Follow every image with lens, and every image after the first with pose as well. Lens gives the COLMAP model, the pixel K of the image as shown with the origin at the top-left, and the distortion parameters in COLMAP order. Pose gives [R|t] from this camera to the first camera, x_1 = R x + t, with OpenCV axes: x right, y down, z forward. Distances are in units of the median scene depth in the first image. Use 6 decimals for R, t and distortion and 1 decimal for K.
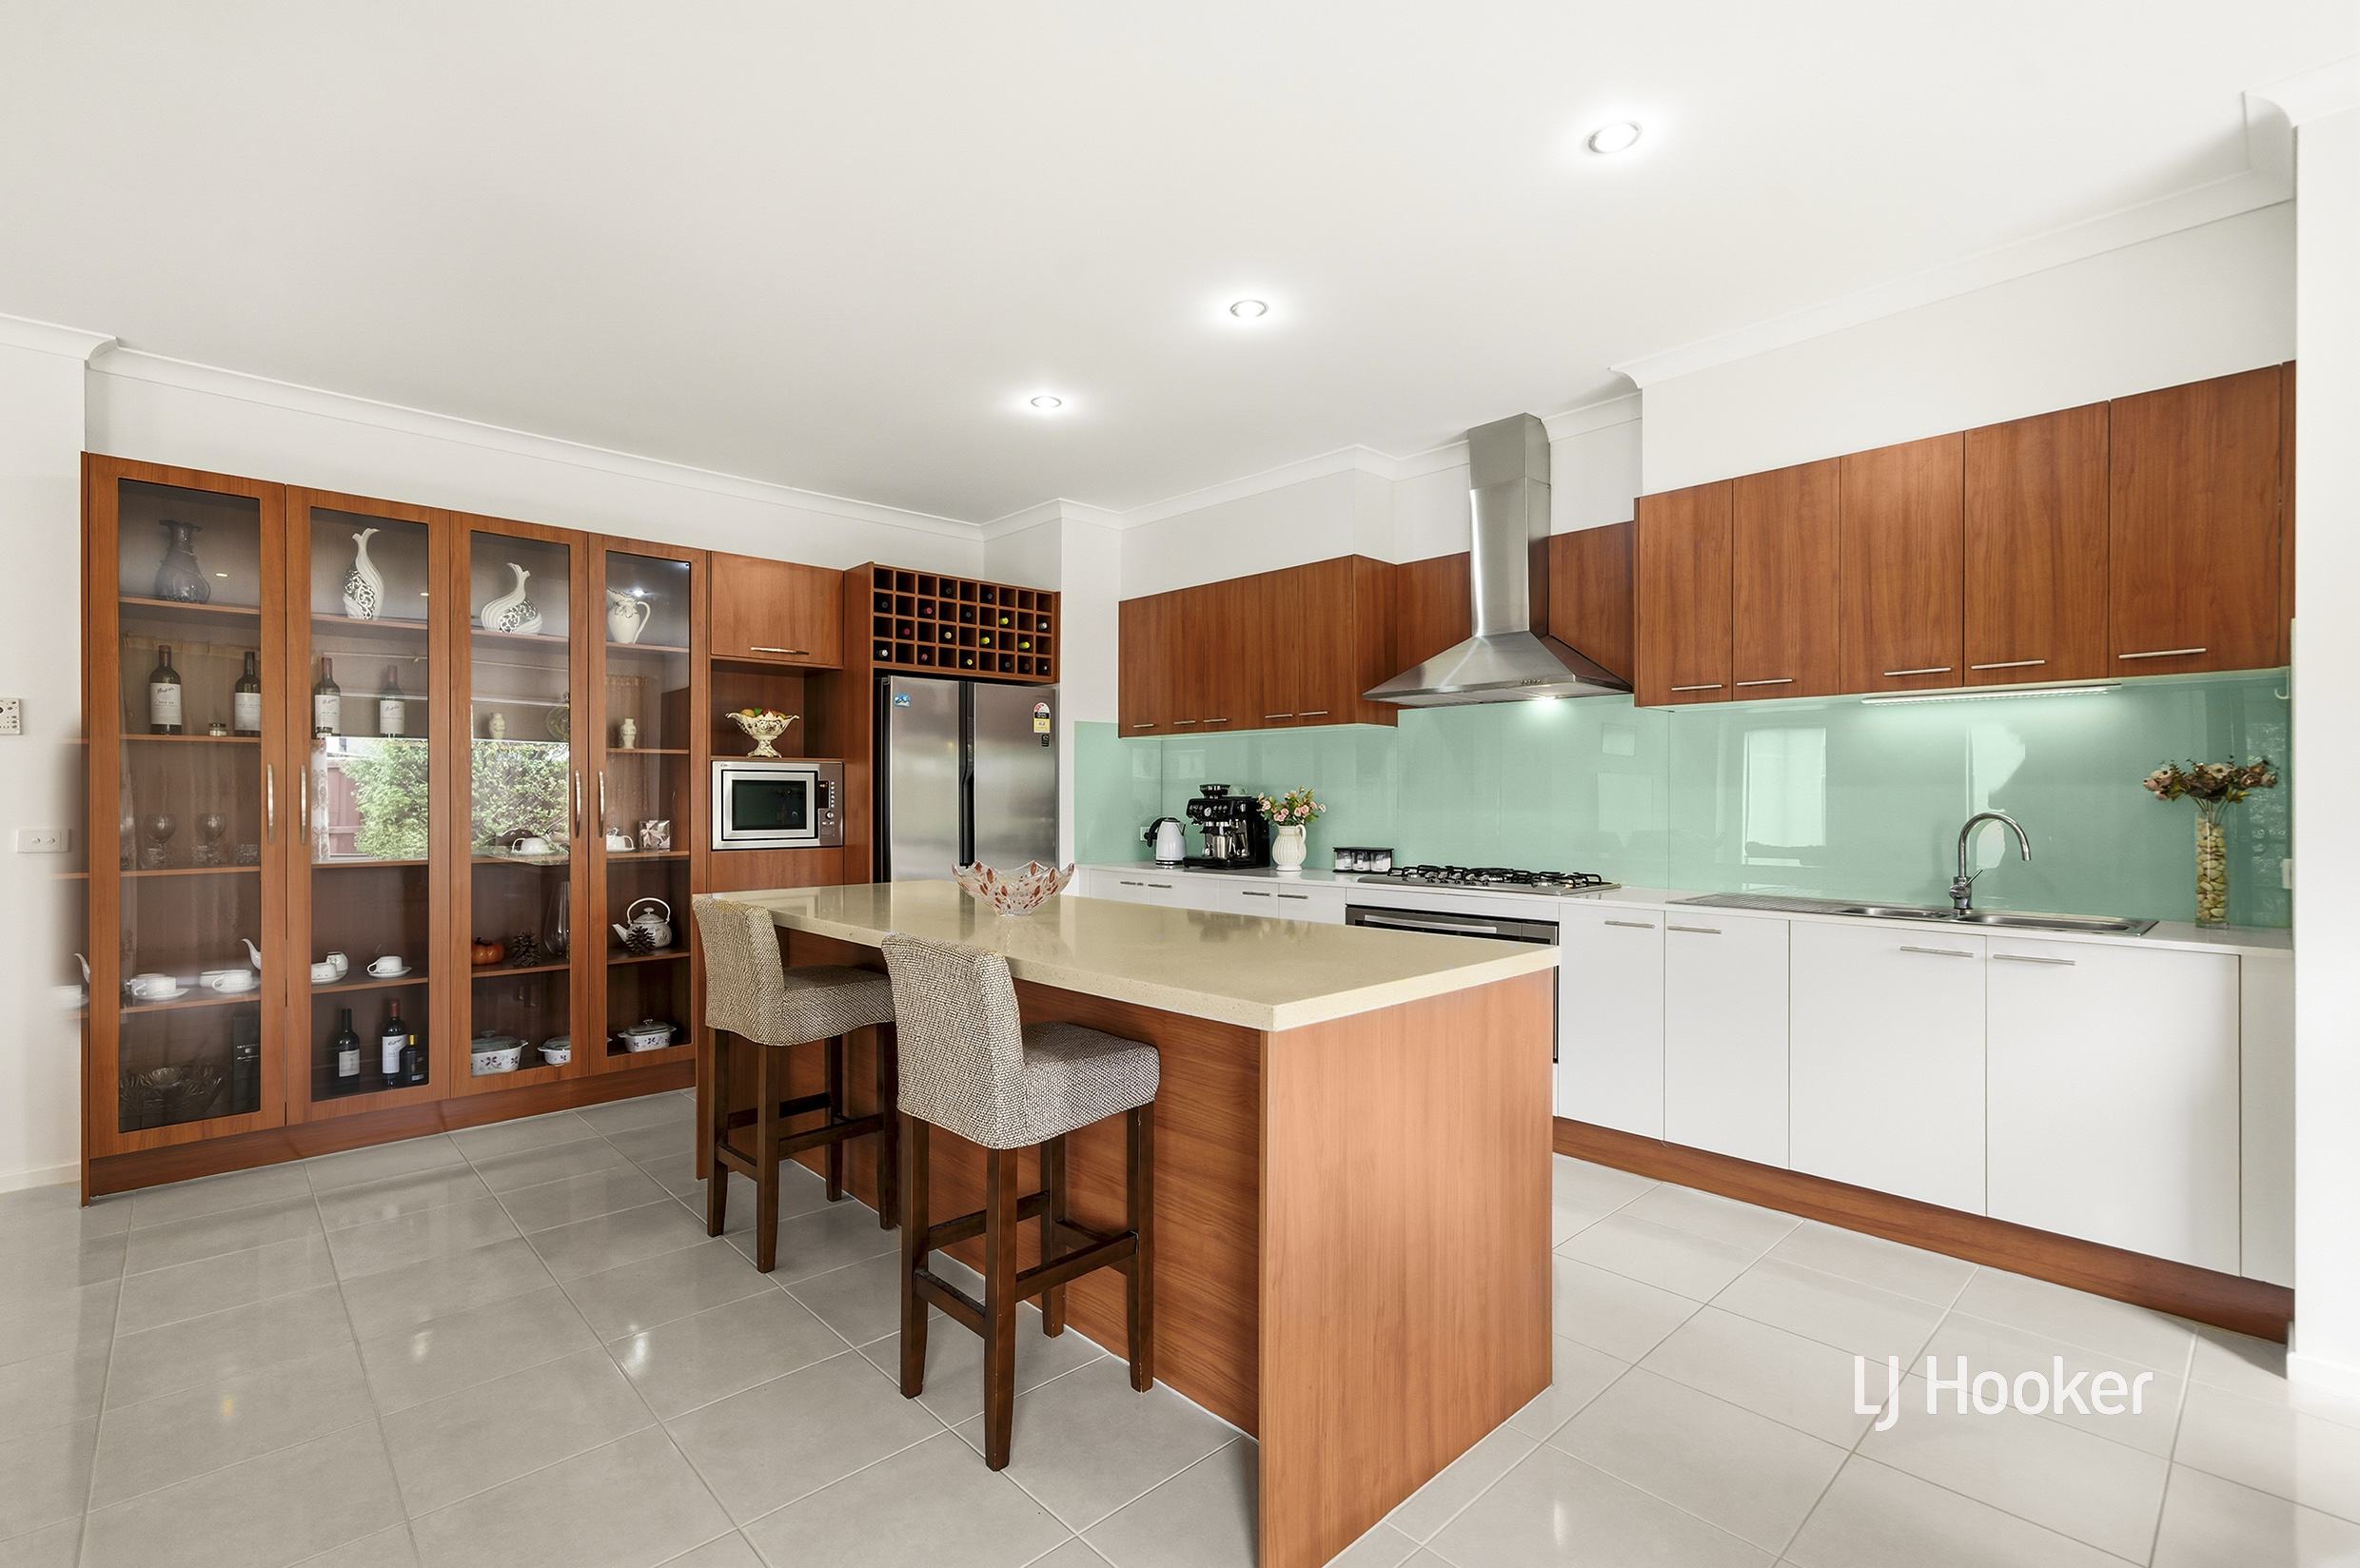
lens RADIAL K [[1055.9, 0, 1173.5], [0, 1055.9, 784.4], [0, 0, 1]] dist [-0.013504, 0.000457]
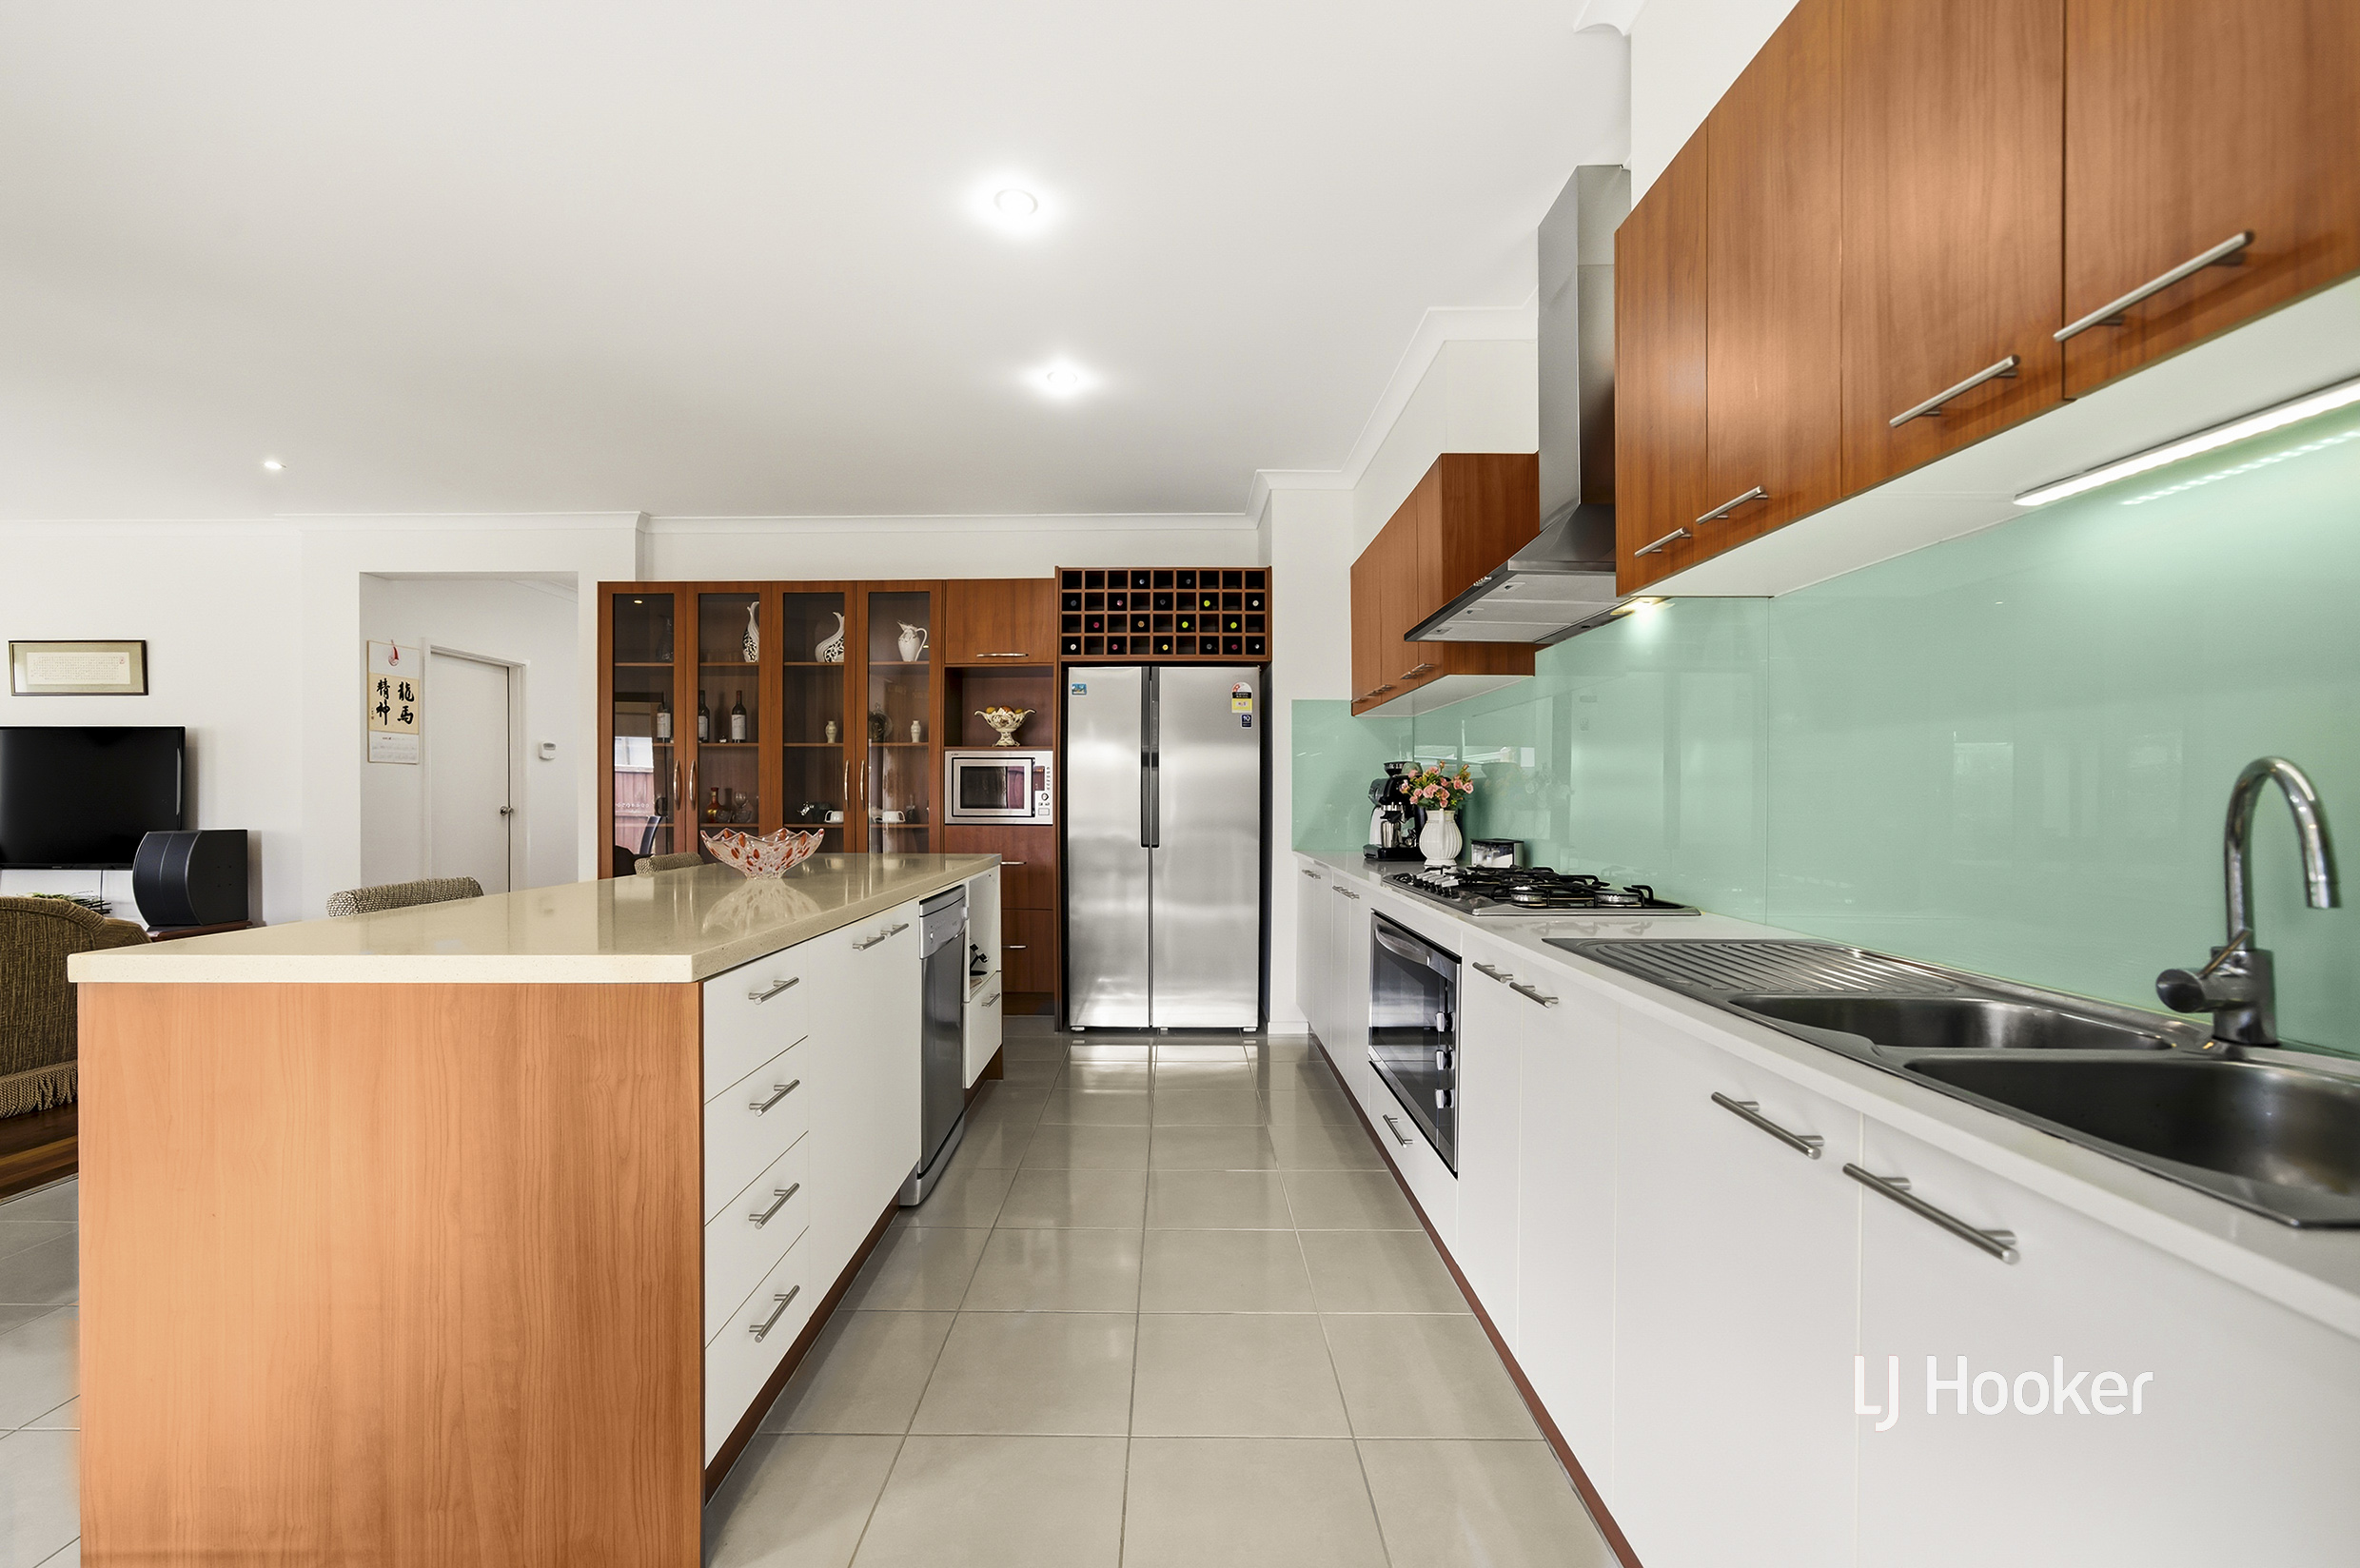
lens RADIAL K [[953.2, 0, 1179.6], [0, 953.2, 775.6], [0, 0, 1]] dist [-0.021594, 0.000026]
pose [[0.744873, -0.015418, -0.667028, 0.450642], [0.008499, 0.999871, -0.013620, 0.021737], [0.667152, 0.004476, 0.744908, 0.333565]]
